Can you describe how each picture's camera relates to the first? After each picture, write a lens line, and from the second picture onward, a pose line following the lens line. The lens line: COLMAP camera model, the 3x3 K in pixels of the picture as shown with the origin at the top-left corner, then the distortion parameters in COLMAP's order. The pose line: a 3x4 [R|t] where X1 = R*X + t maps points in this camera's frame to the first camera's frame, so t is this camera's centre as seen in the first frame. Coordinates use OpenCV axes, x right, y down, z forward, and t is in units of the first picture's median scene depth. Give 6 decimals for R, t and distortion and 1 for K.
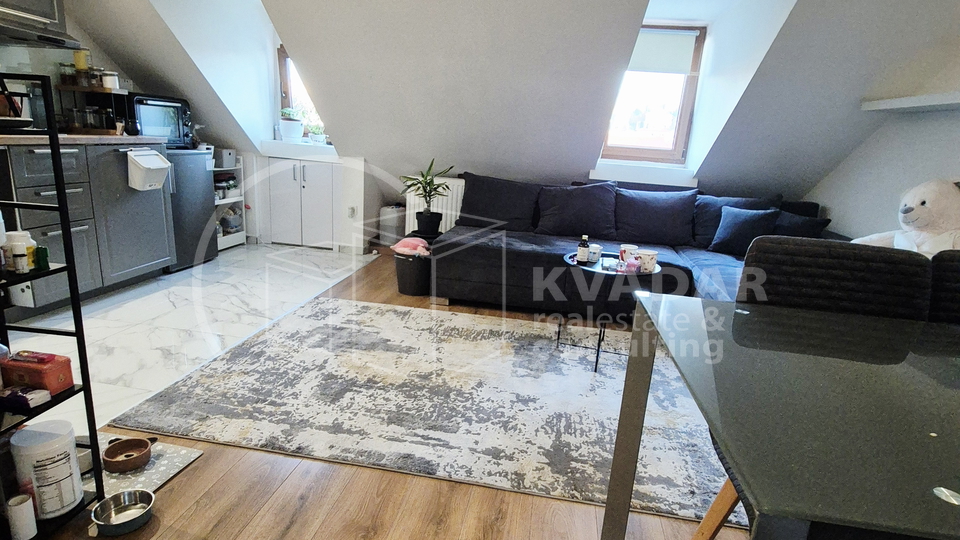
lens RADIAL K [[520.8, 0, 480.0], [0, 520.8, 270.0], [0, 0, 1]] dist [-0.001628, -0.000560]
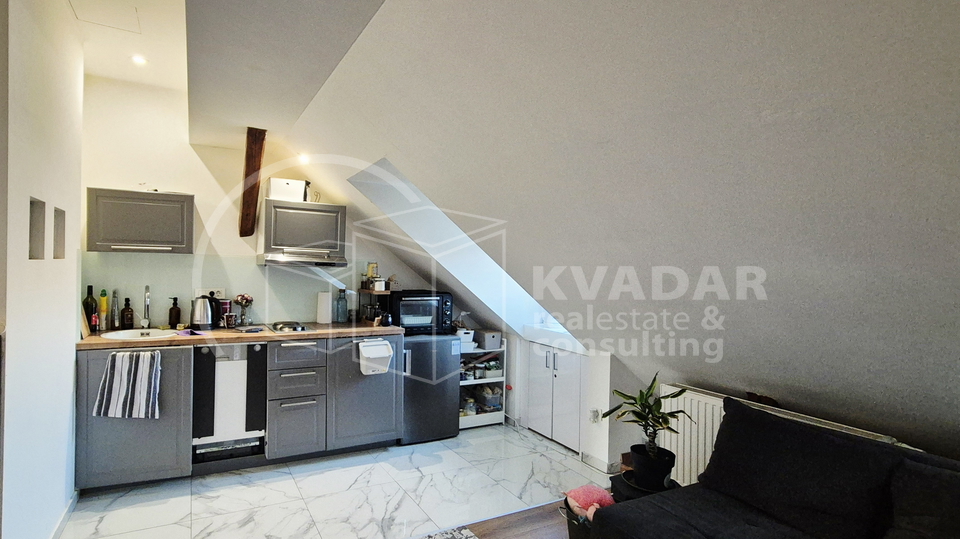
lens RADIAL K [[453.2, 0, 479.9], [0, 453.2, 253.7], [0, 0, 1]] dist [0.000793, 0.000129]
pose [[0.574655, -0.052800, -0.816691, 0.277479], [-0.192108, 0.961331, -0.197326, -0.198155], [0.795529, 0.270288, 0.542290, 0.423289]]
